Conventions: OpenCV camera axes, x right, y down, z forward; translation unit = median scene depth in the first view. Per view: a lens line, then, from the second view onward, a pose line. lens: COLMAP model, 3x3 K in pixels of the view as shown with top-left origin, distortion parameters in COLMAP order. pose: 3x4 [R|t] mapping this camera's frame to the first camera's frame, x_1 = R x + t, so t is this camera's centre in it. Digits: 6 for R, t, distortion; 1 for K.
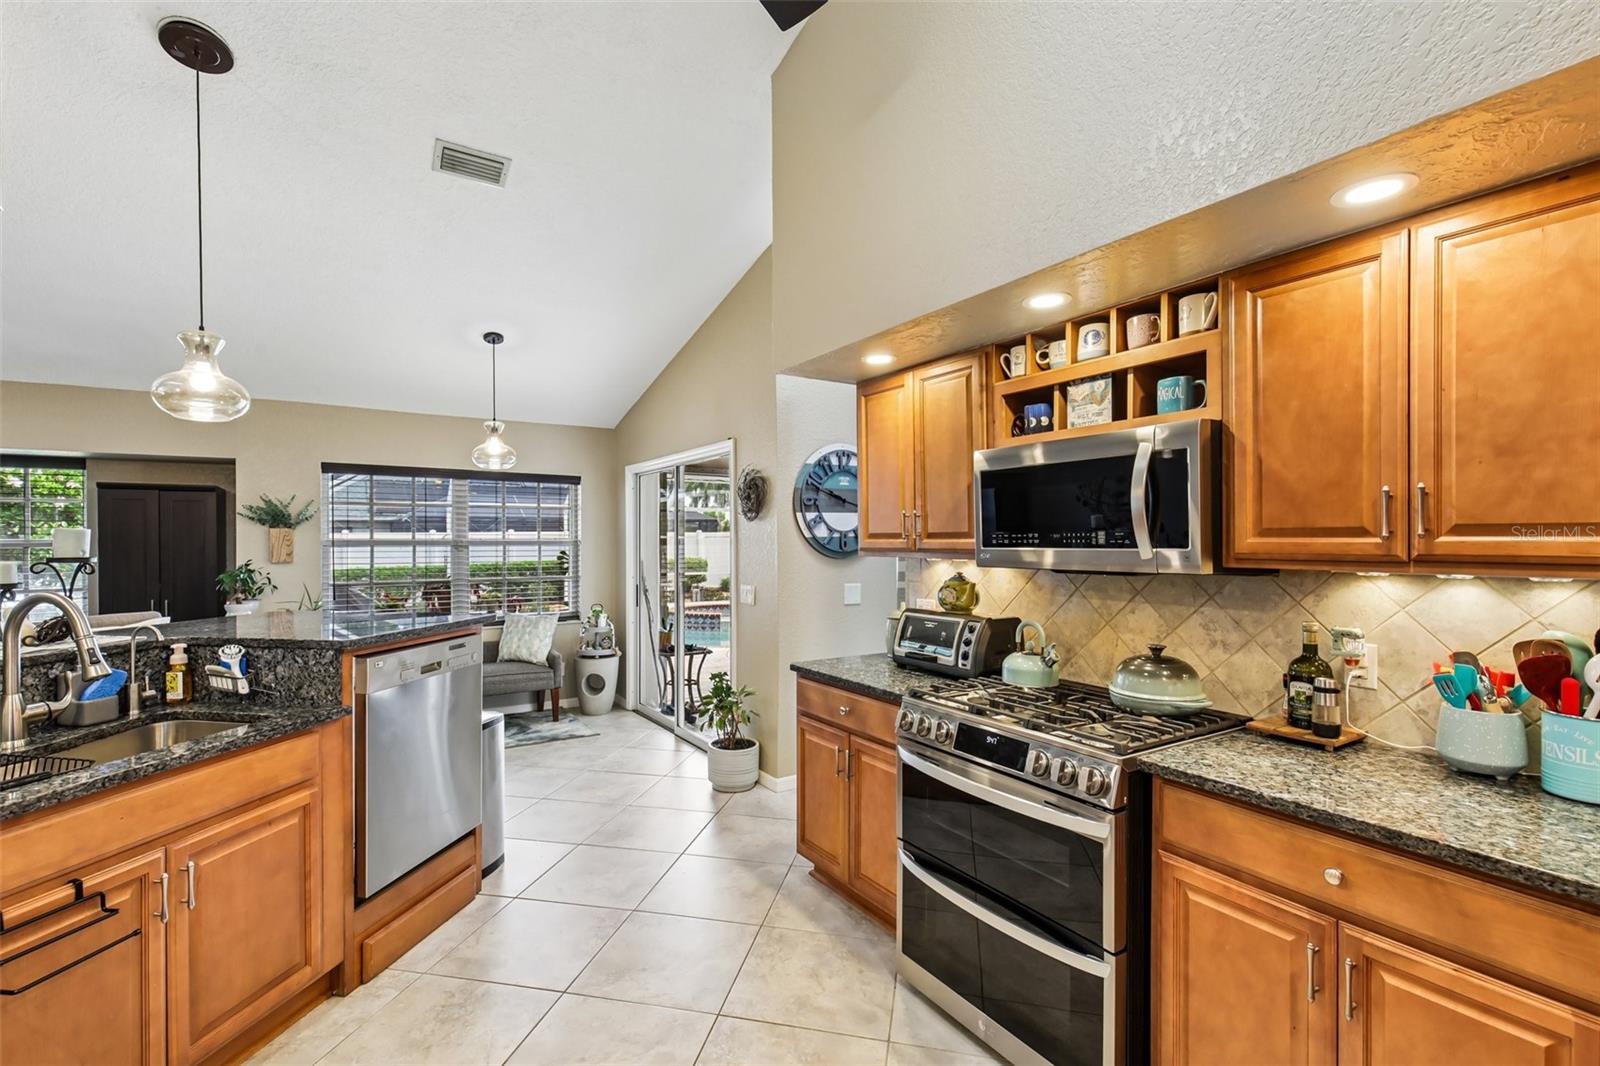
lens RADIAL K [[716.2, 0, 792.9], [0, 716.2, 538.4], [0, 0, 1]] dist [0.020082, -0.003158]
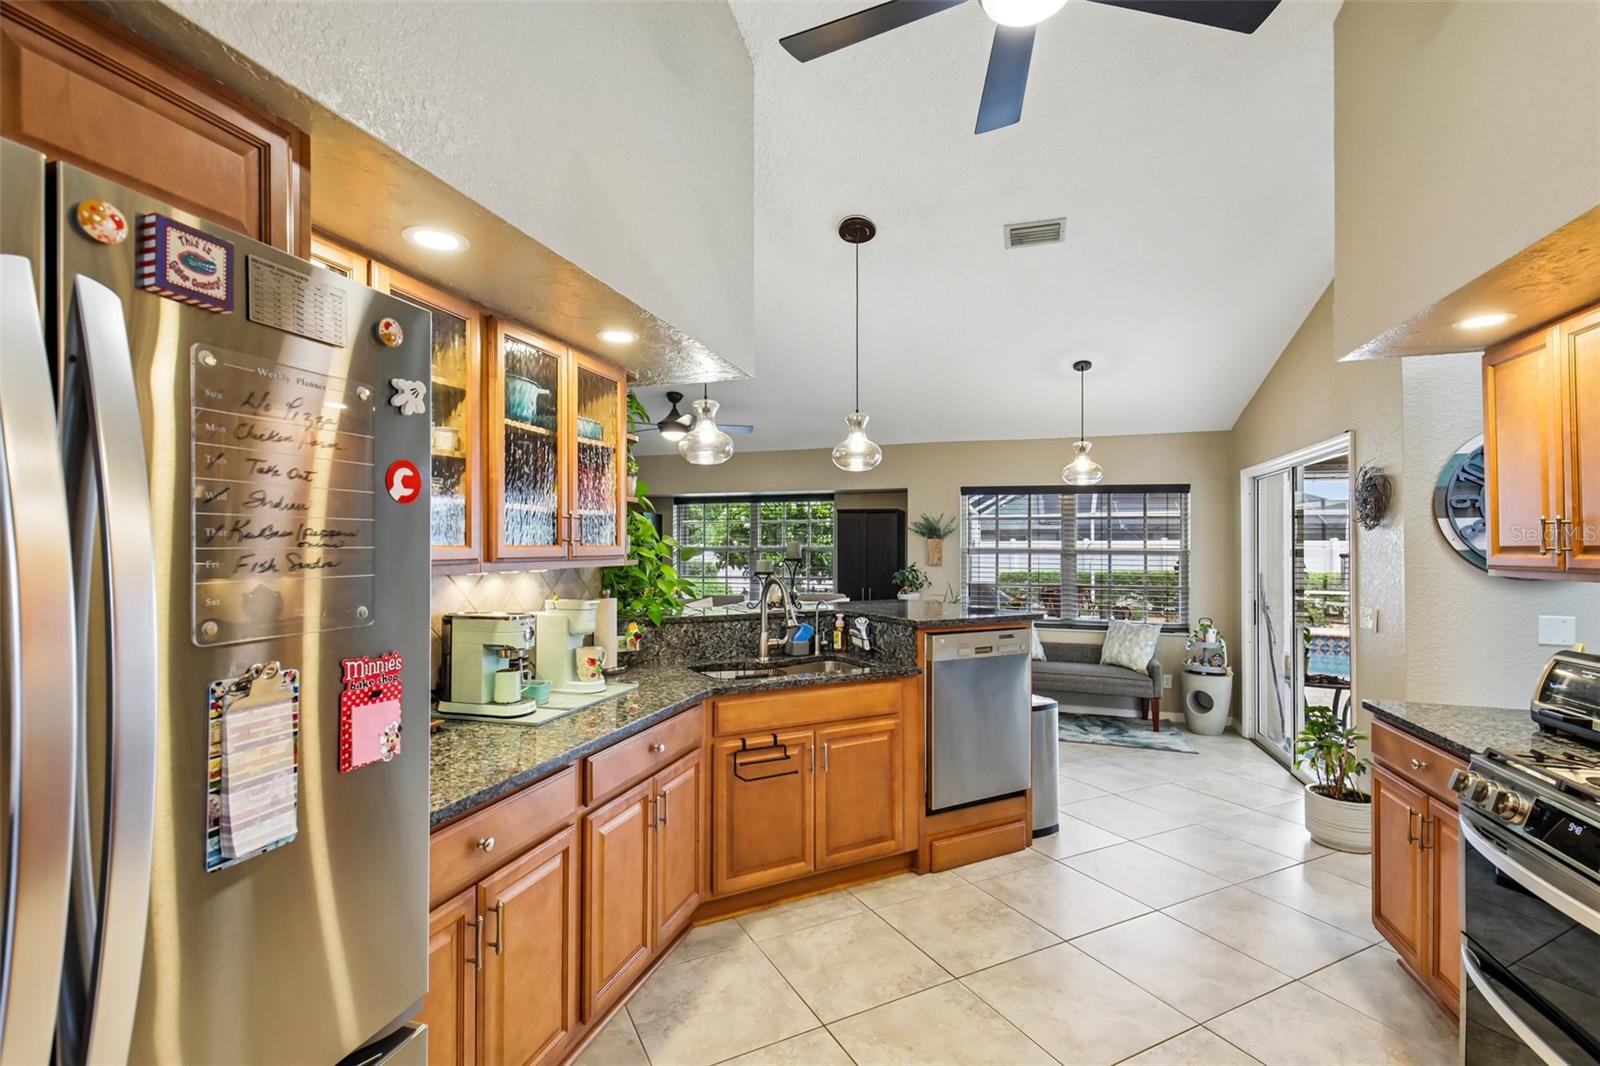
lens RADIAL K [[716.2, 0, 791.7], [0, 716.2, 535.0], [0, 0, 1]] dist [0.020082, -0.003158]
pose [[0.642243, -0.006401, -0.766474, 0.154680], [-0.005905, 0.999894, -0.013299, -0.003009], [0.766478, 0.013067, 0.642137, -0.046972]]
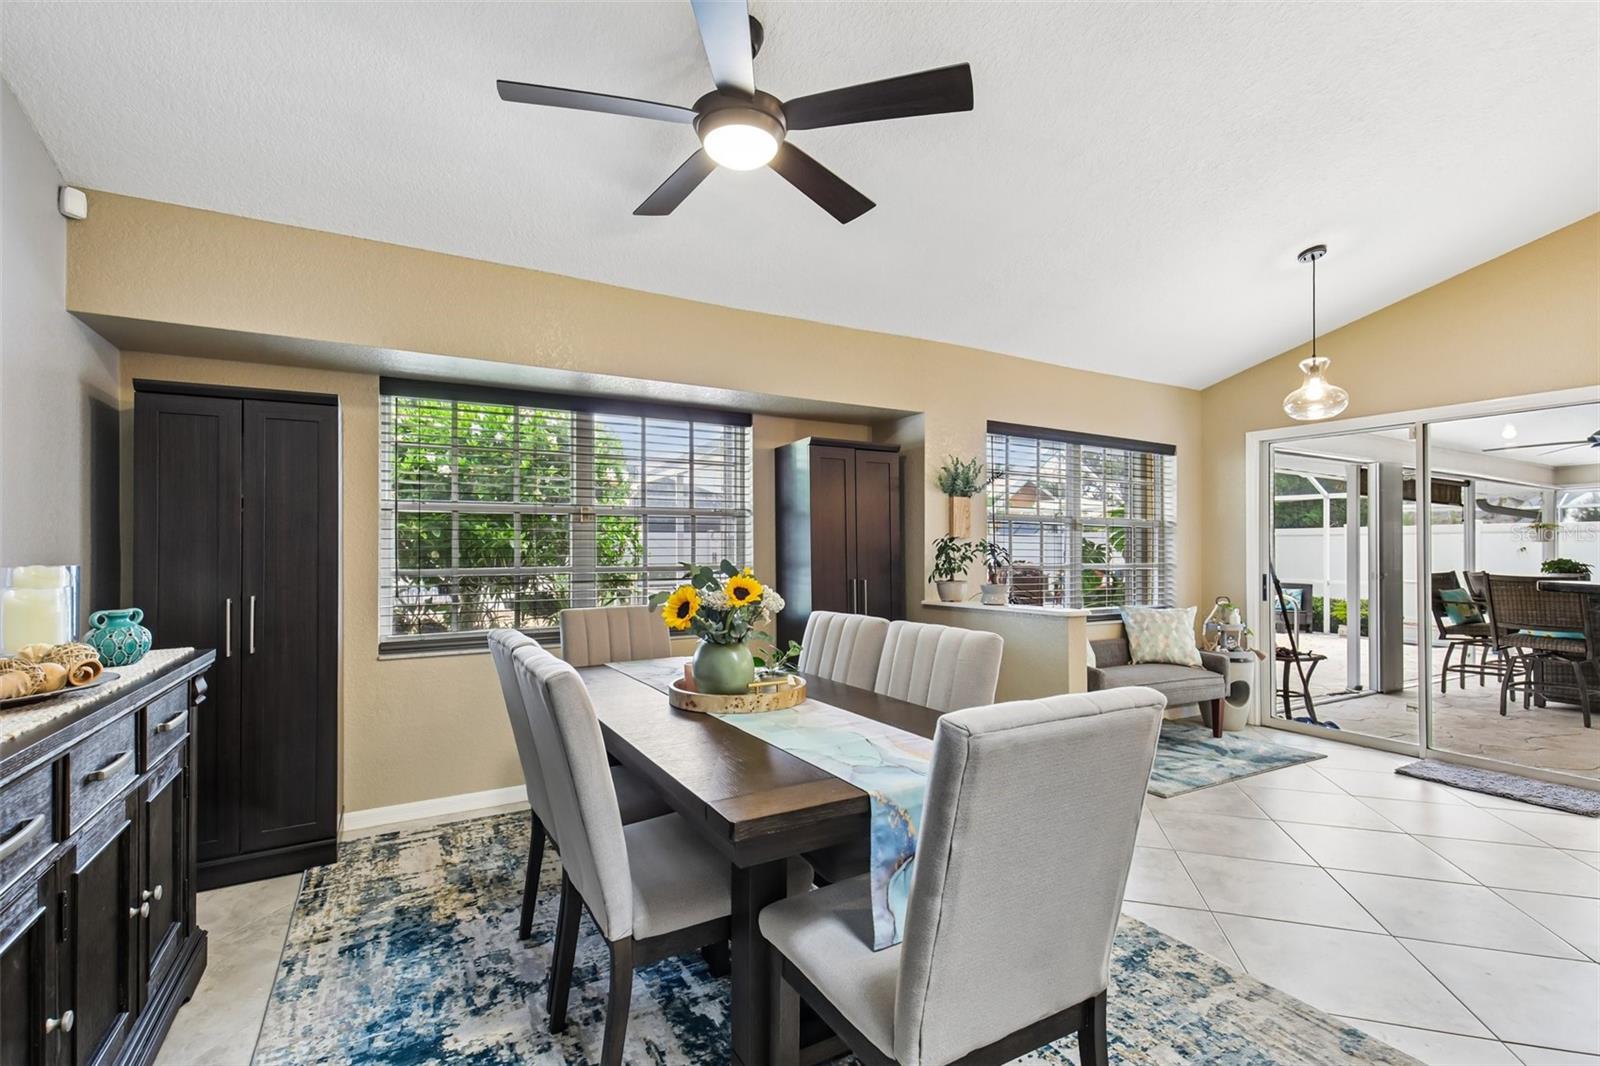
lens RADIAL K [[716.2, 0, 794.6], [0, 716.2, 540.0], [0, 0, 1]] dist [0.020082, -0.003158]
pose [[0.998474, 0.006967, -0.054774, -1.053601], [-0.007657, 0.999894, -0.012403, 0.058207], [0.054682, 0.012804, 0.998422, 0.200274]]
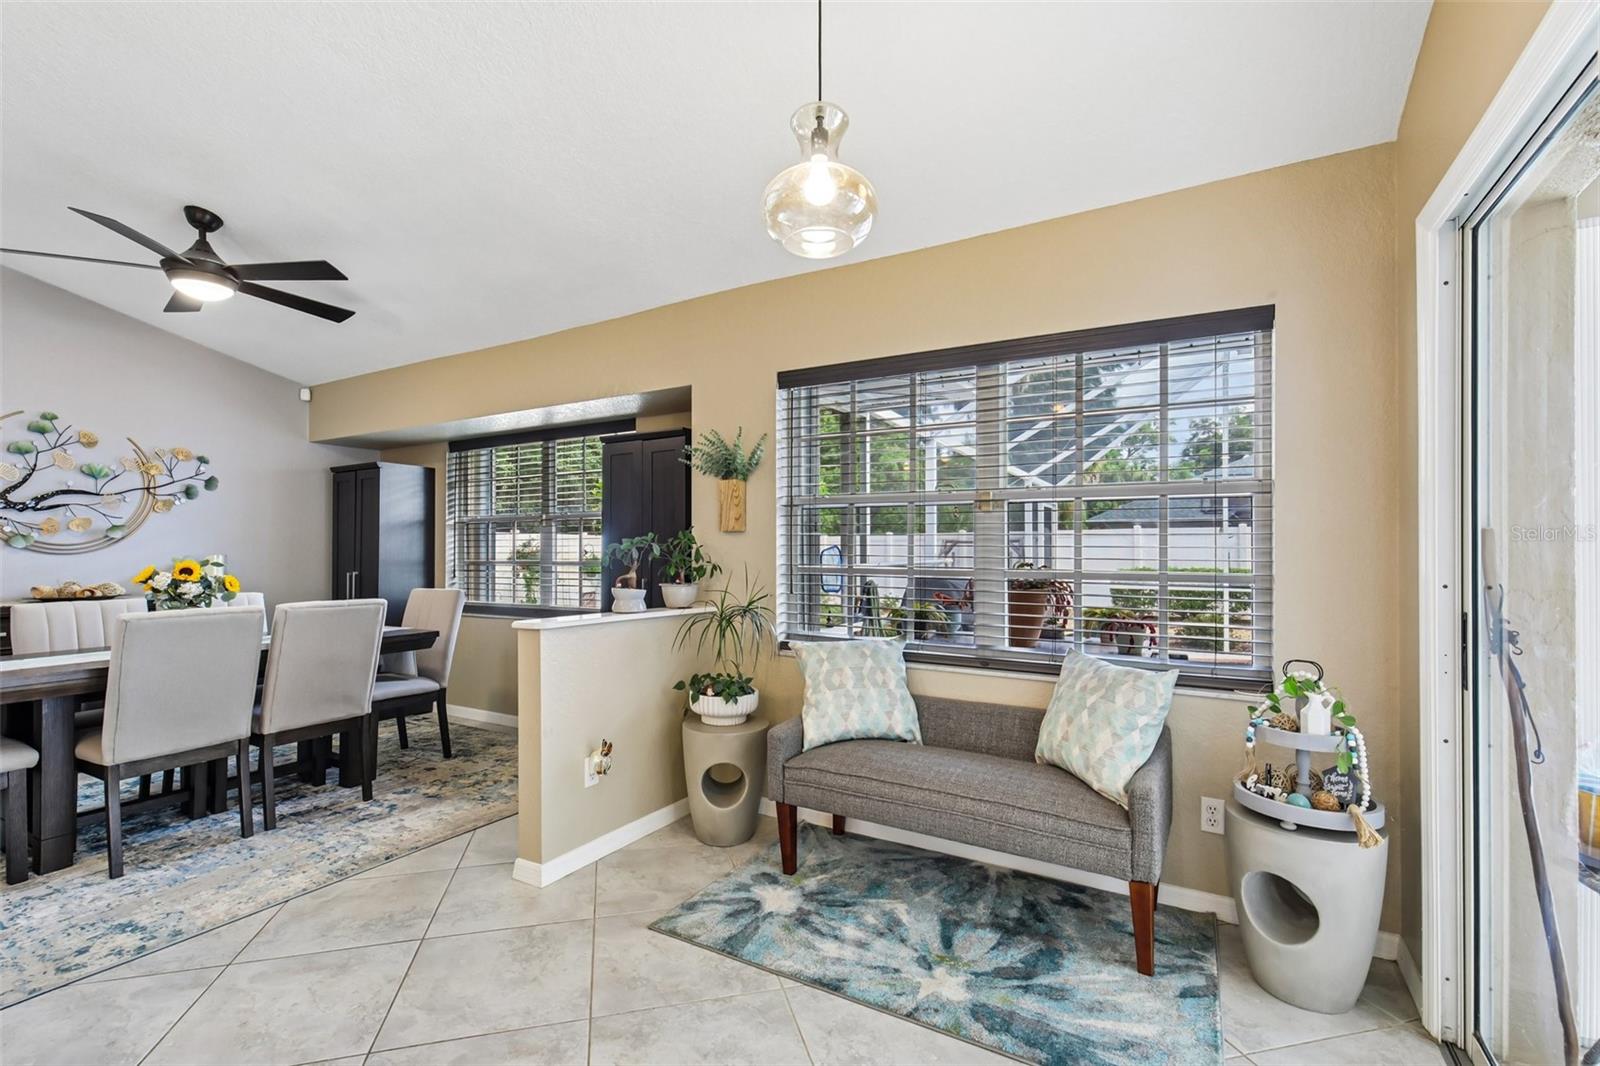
lens RADIAL K [[716.2, 0, 796.4], [0, 716.2, 542.5], [0, 0, 1]] dist [0.020082, -0.003158]
pose [[0.451808, -0.003479, -0.892108, -0.117675], [-0.004340, 0.999972, -0.006097, 0.058600], [0.892104, 0.006627, 0.451781, 0.930246]]
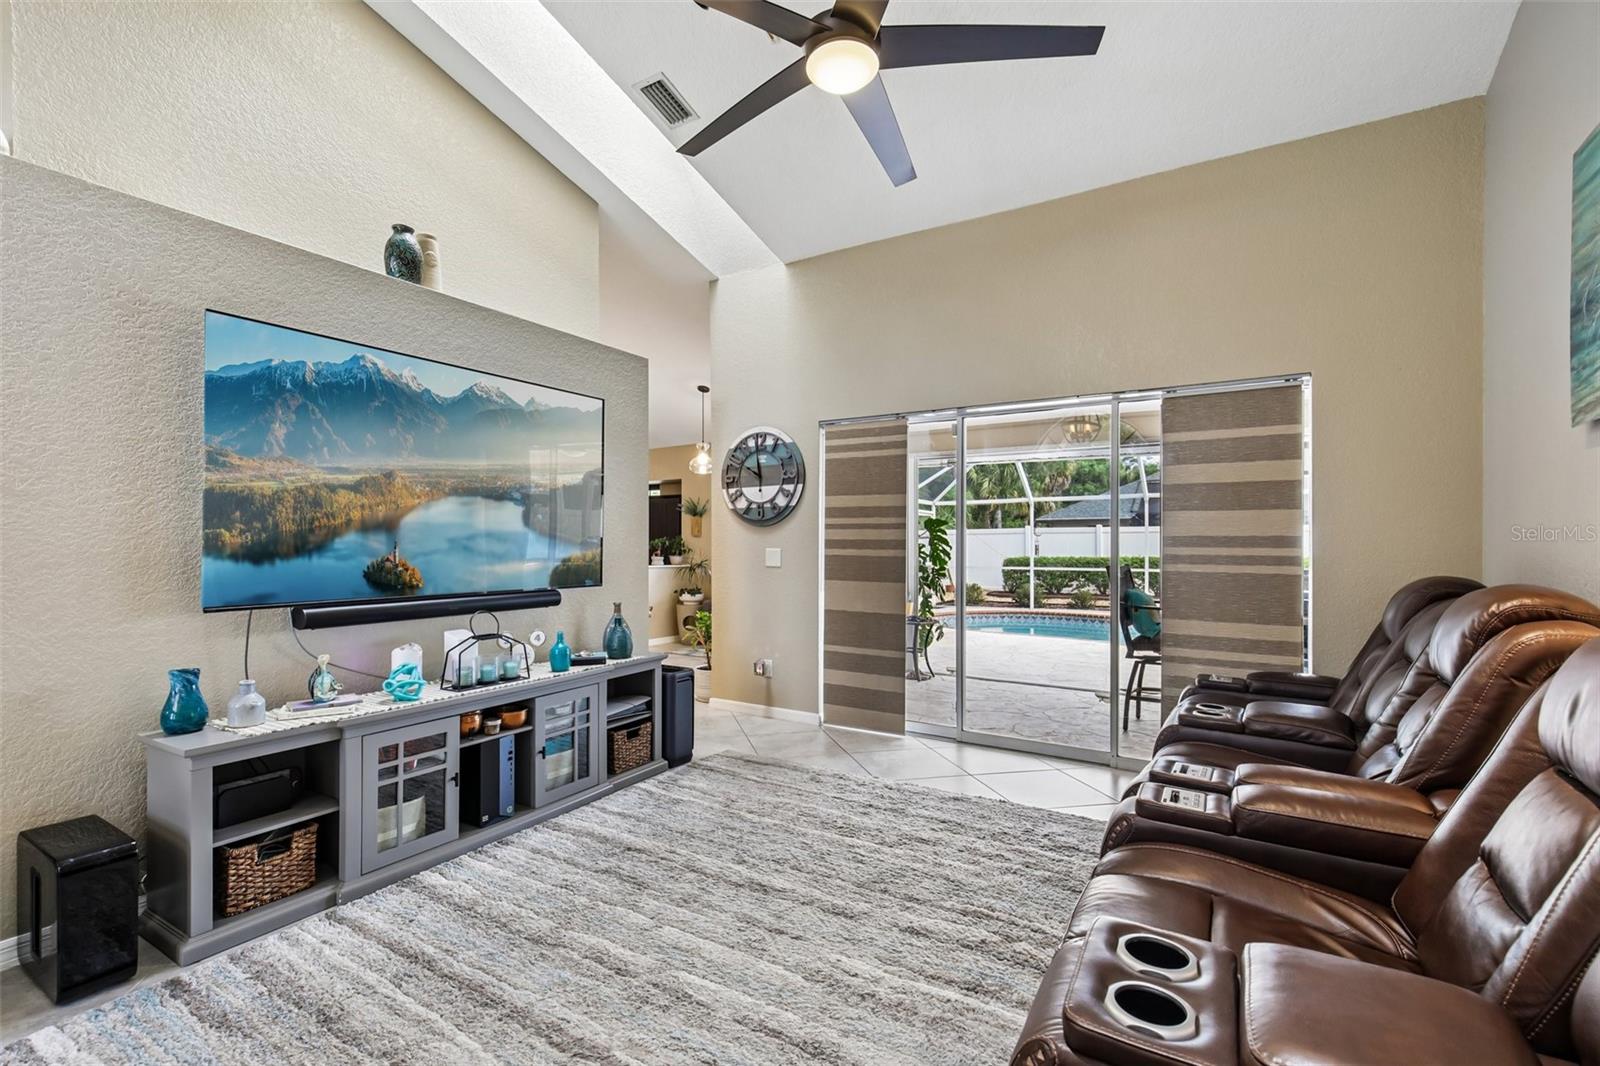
lens RADIAL K [[716.2, 0, 805.6], [0, 716.2, 536.9], [0, 0, 1]] dist [0.020082, -0.003158]
pose [[0.436026, -0.003180, -0.899929, 1.200609], [-0.002033, 0.999988, -0.004518, 0.053022], [0.899932, 0.003799, 0.436014, 0.591056]]
